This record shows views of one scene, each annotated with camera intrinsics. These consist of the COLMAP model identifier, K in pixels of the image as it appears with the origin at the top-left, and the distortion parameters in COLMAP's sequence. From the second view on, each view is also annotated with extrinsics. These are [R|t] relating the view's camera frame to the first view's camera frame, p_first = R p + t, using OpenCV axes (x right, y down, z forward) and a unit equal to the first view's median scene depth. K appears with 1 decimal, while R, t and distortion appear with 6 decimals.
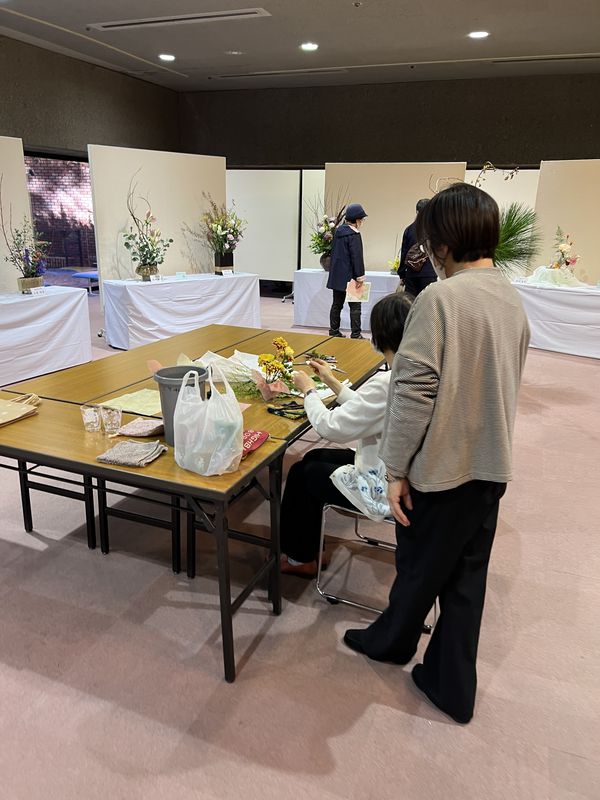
lens RADIAL K [[610.4, 0, 297.6], [0, 610.4, 398.8], [0, 0, 1]] dist [0.016121, -0.002936]
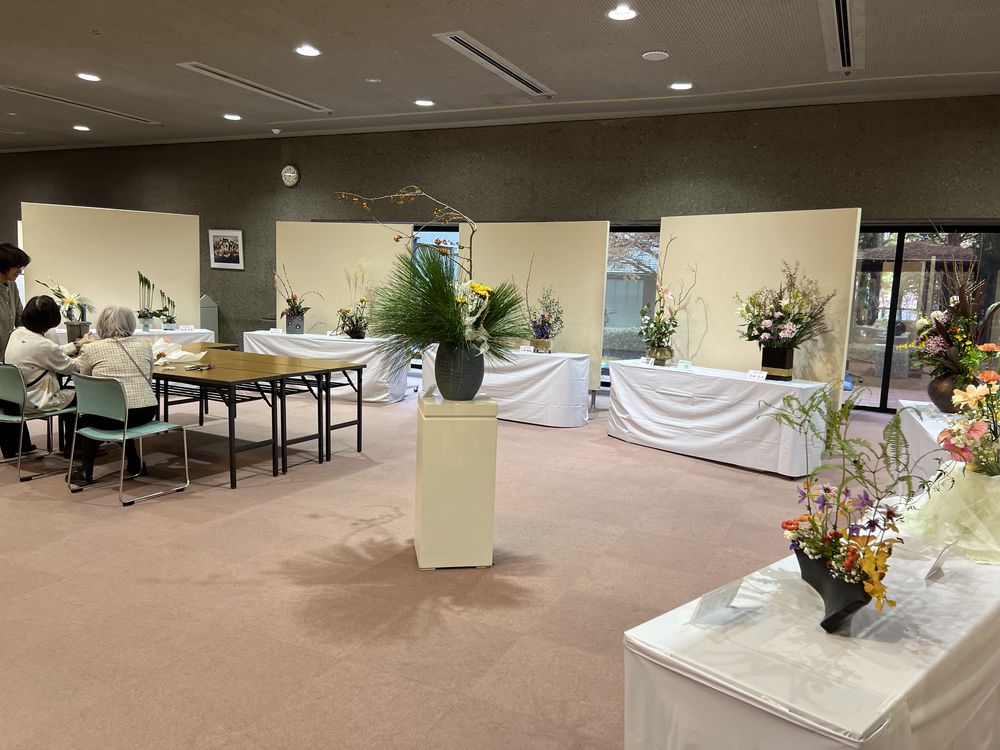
lens RADIAL K [[763.0, 0, 499.0], [0, 763.0, 375.6], [0, 0, 1]] dist [0.016121, -0.002936]
pose [[-0.042725, 0.108039, -0.993228, 0.803127], [-0.341161, 0.932802, 0.116142, -0.229186], [0.939033, 0.343813, -0.002995, 0.818314]]
